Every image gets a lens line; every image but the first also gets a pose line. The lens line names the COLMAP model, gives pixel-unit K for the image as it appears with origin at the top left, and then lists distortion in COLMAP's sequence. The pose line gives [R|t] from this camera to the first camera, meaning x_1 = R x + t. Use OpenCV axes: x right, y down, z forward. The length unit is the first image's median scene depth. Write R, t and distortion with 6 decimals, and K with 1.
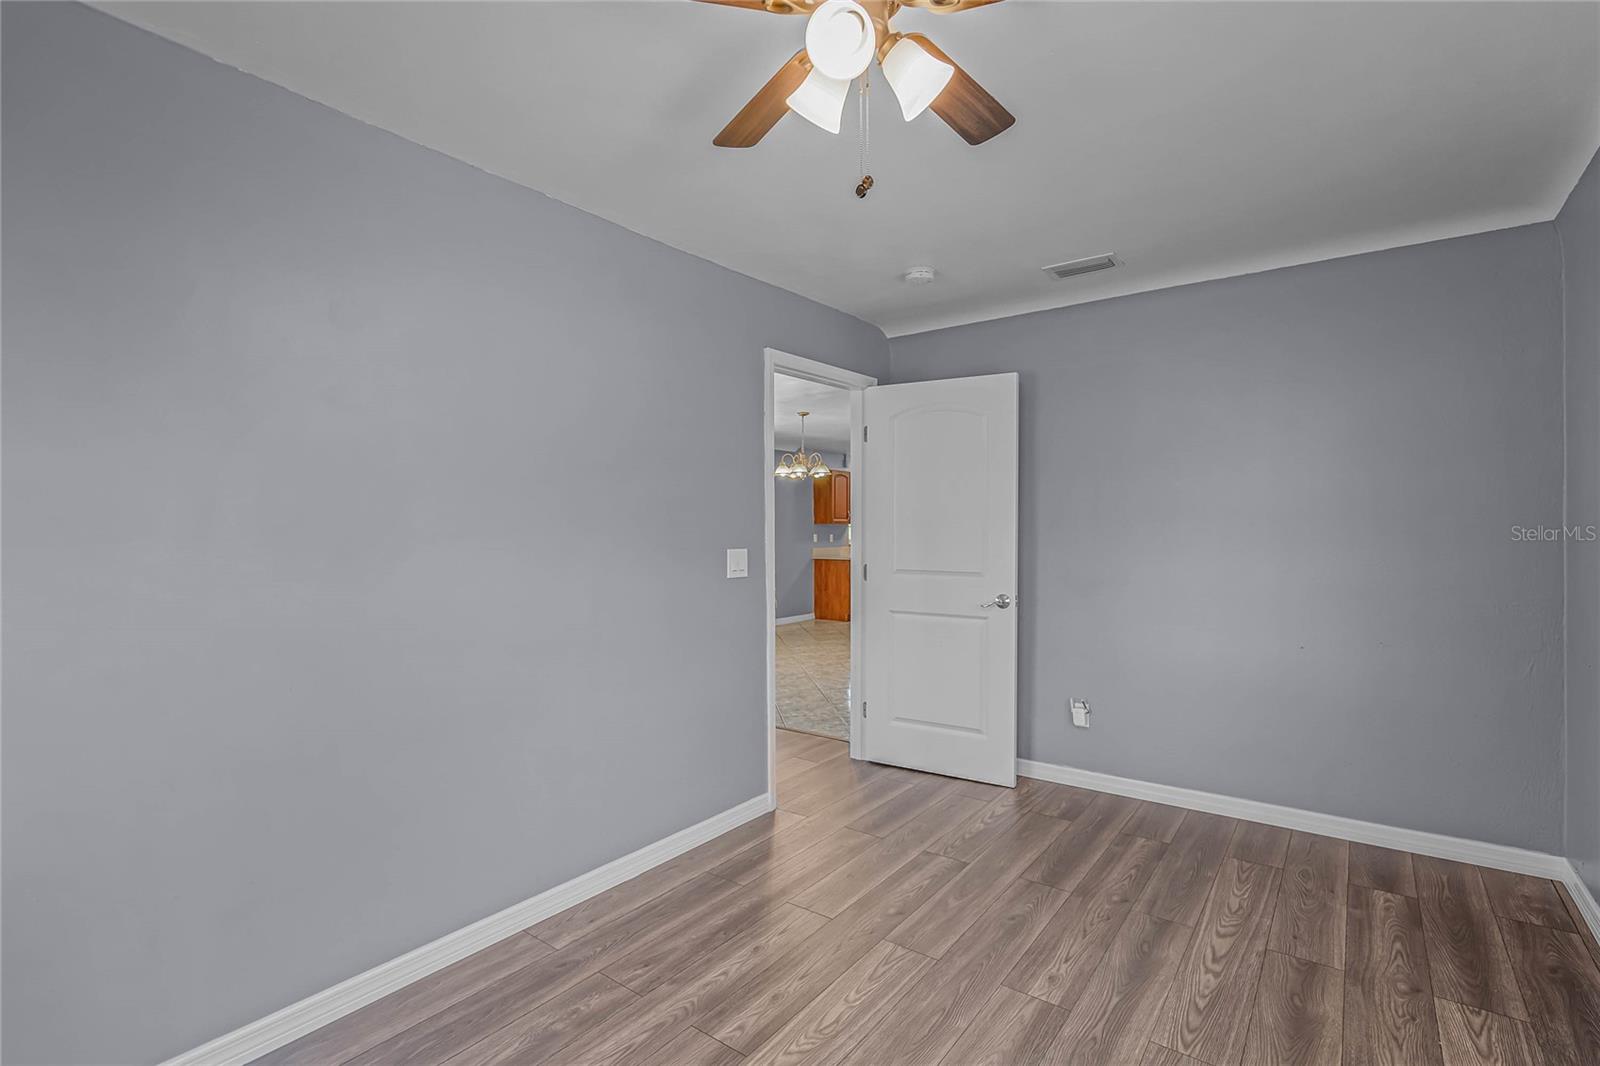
lens RADIAL K [[740.1, 0, 798.2], [0, 740.1, 535.4], [0, 0, 1]] dist [0.000452, 0.000891]
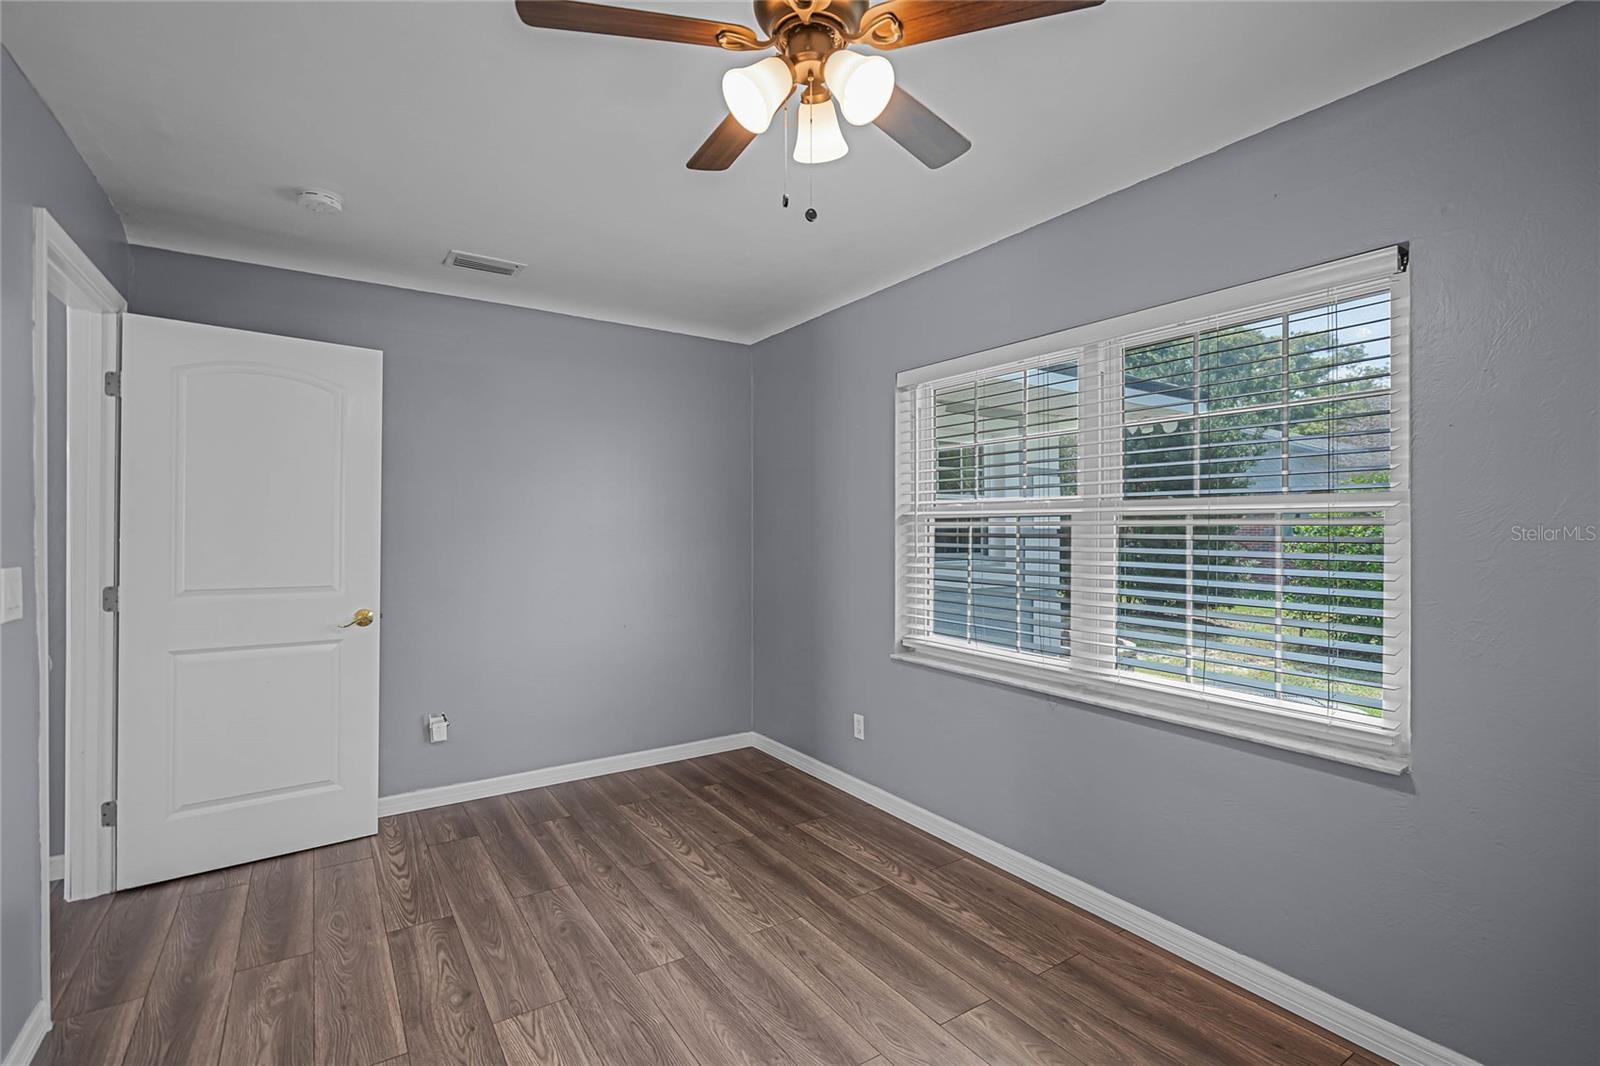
lens RADIAL K [[740.1, 0, 801.4], [0, 740.1, 533.8], [0, 0, 1]] dist [0.000452, 0.000891]
pose [[0.329346, 0.001001, 0.944209, -0.501907], [0.006644, 0.999972, -0.003378, -0.000148], [-0.944186, 0.007386, 0.329330, 0.355167]]
